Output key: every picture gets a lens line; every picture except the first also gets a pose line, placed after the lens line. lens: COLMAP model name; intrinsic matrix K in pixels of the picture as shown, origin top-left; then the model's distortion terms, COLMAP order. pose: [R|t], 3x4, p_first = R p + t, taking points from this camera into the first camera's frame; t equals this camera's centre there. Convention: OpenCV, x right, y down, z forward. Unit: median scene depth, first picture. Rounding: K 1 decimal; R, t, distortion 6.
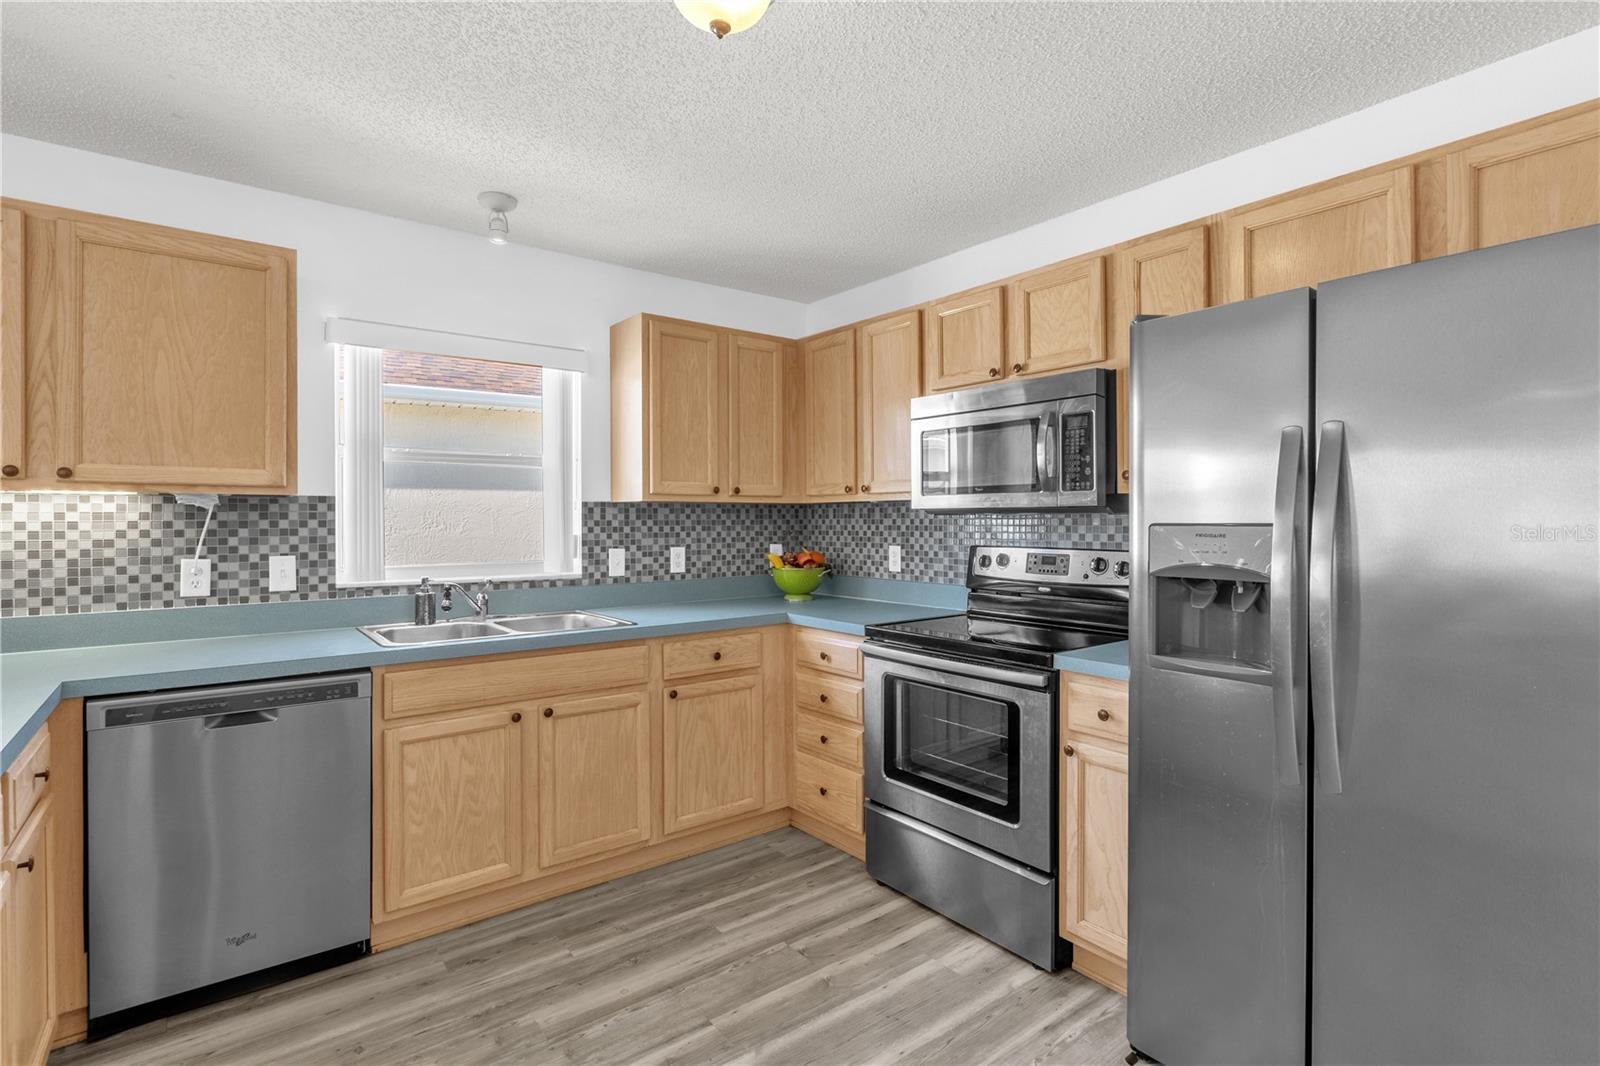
lens RADIAL K [[756.9, 0, 801.3], [0, 756.9, 522.4], [0, 0, 1]] dist [-0.010373, 0.001995]
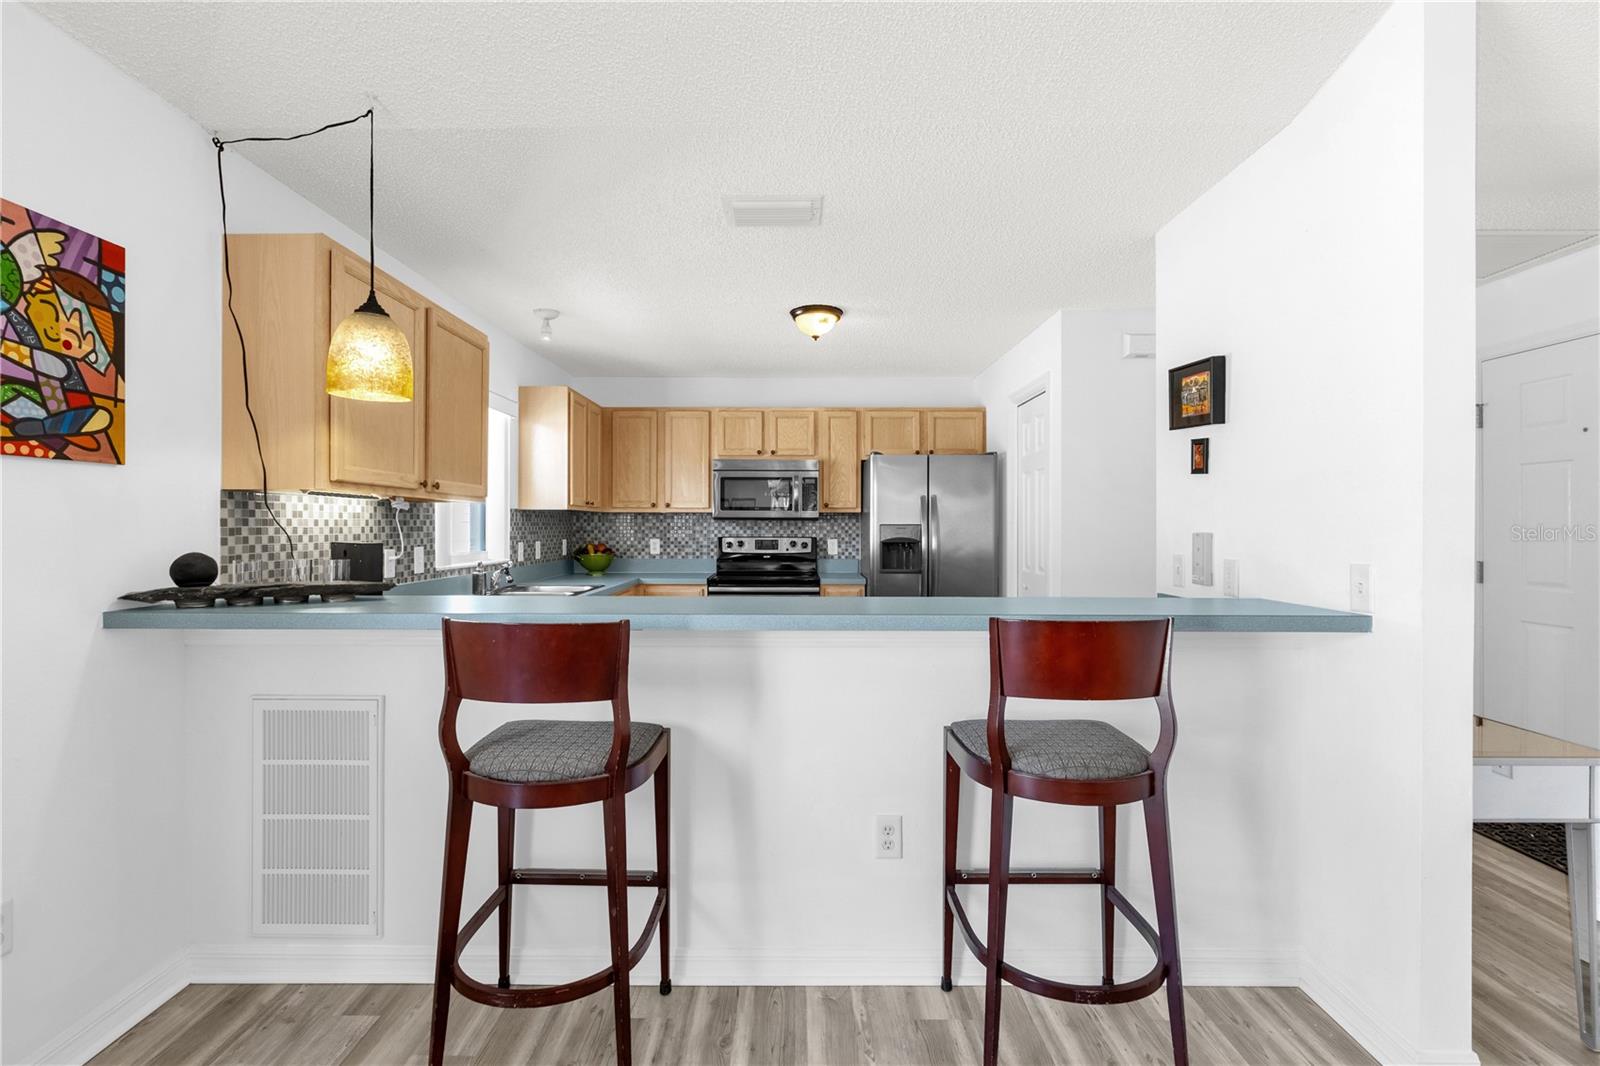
lens RADIAL K [[721.2, 0, 793.9], [0, 721.2, 525.6], [0, 0, 1]] dist [0.003710, -0.001787]
pose [[0.613210, 0.003973, 0.789910, -1.270180], [-0.000451, 0.999989, -0.004680, 0.012332], [-0.789920, 0.002513, 0.613205, -0.301648]]
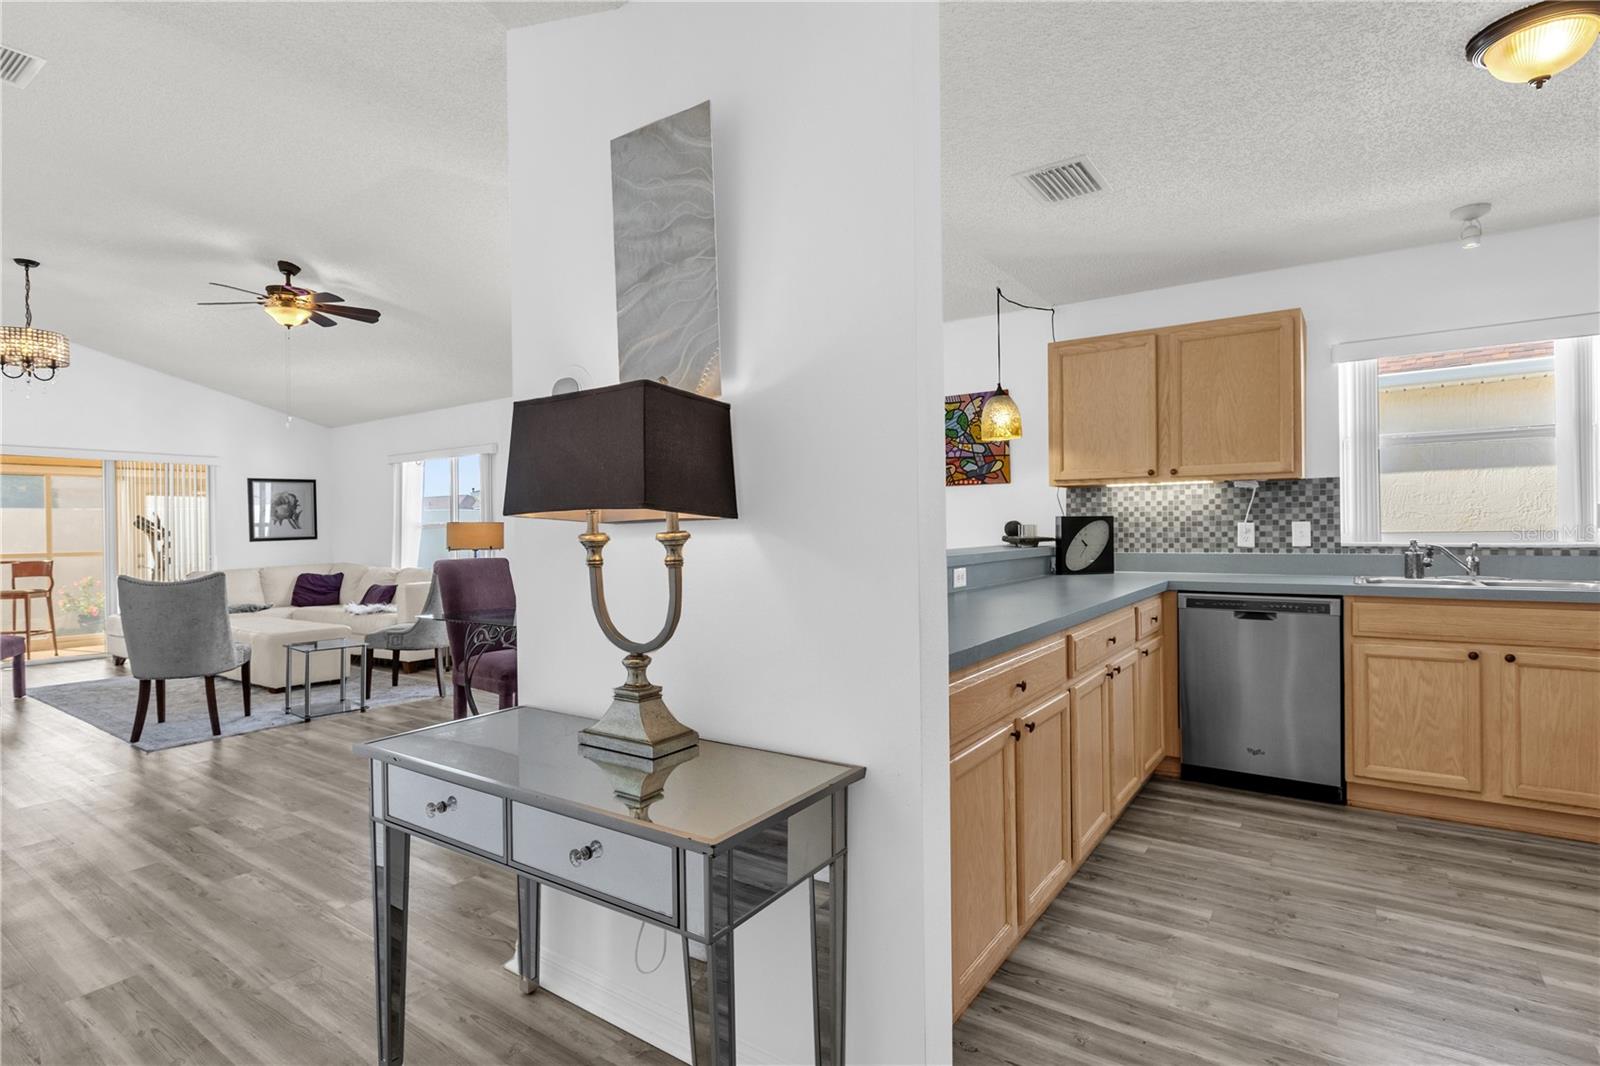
lens RADIAL K [[805.2, 0, 793.3], [0, 805.2, 528.1], [0, 0, 1]] dist [0.005768, -0.006170]
pose [[0.285783, -0.000319, -0.958294, 0.482904], [0.008132, 0.999965, 0.002092, 0.045188], [0.958260, -0.008391, 0.285775, -0.342246]]
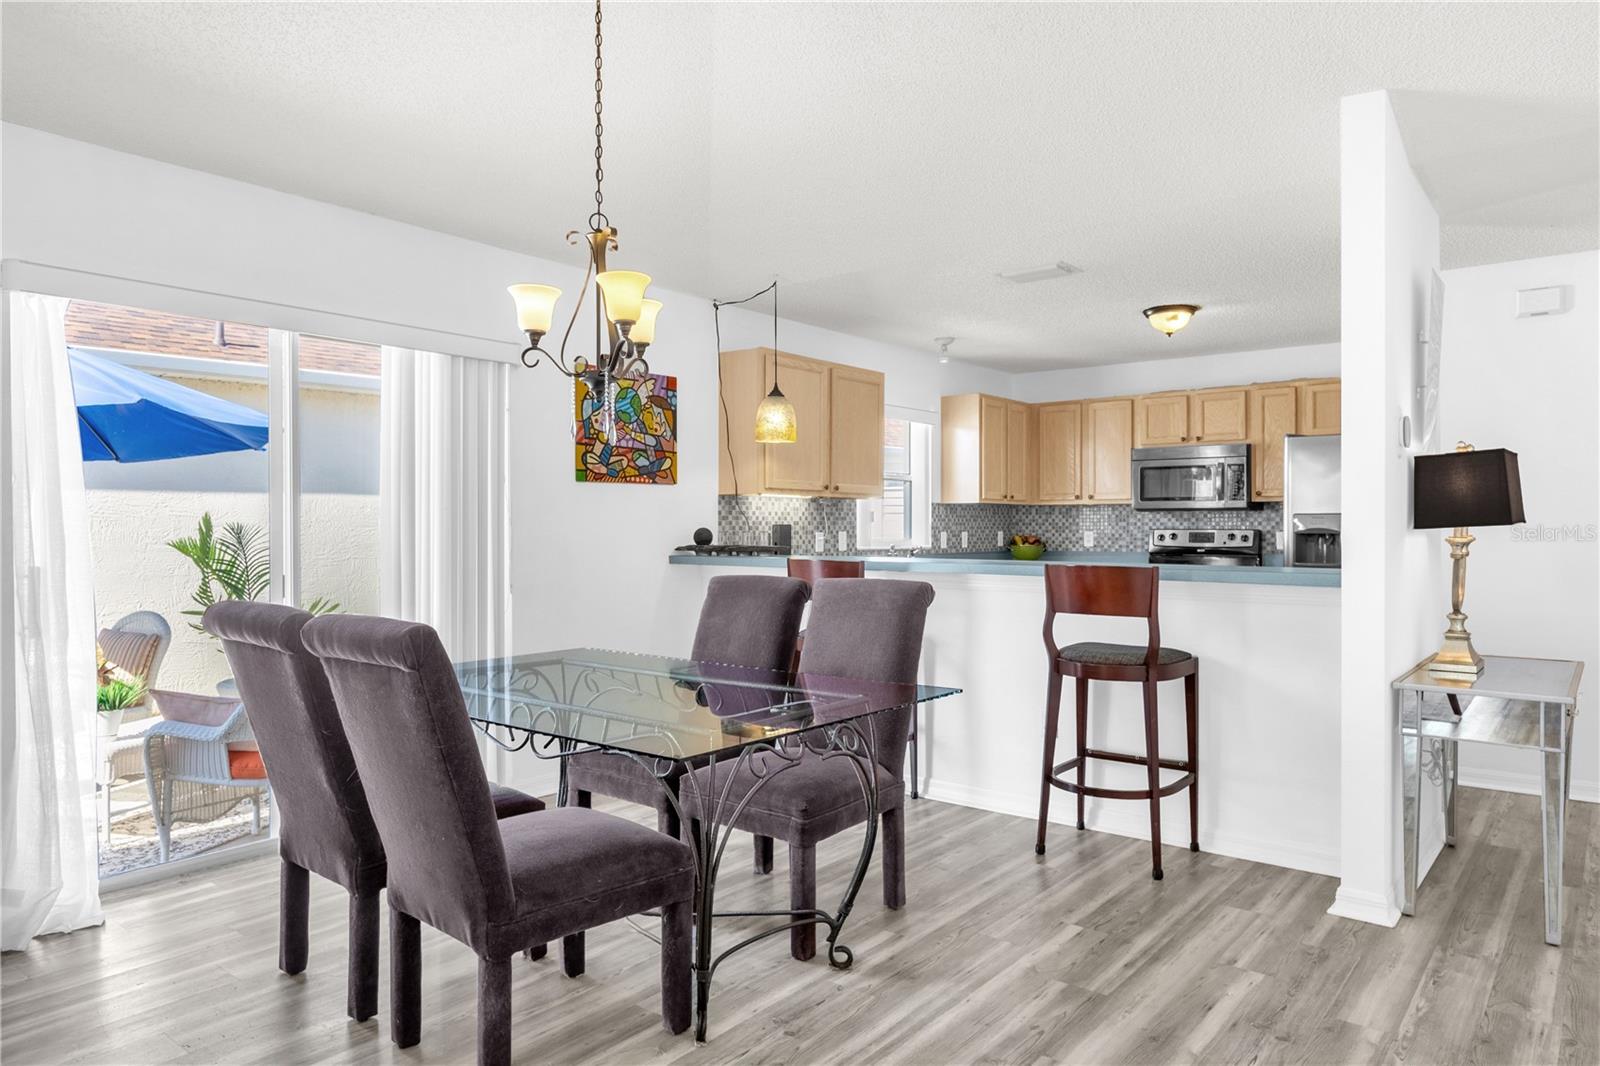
lens RADIAL K [[1032.9, 0, 795.3], [0, 1032.9, 533.7], [0, 0, 1]] dist [-0.005307, 0.000827]
pose [[0.973446, 0.001252, 0.228915, -1.353602], [-0.001934, 0.999994, 0.002756, 0.042321], [-0.228910, -0.003126, 0.973443, -1.395083]]
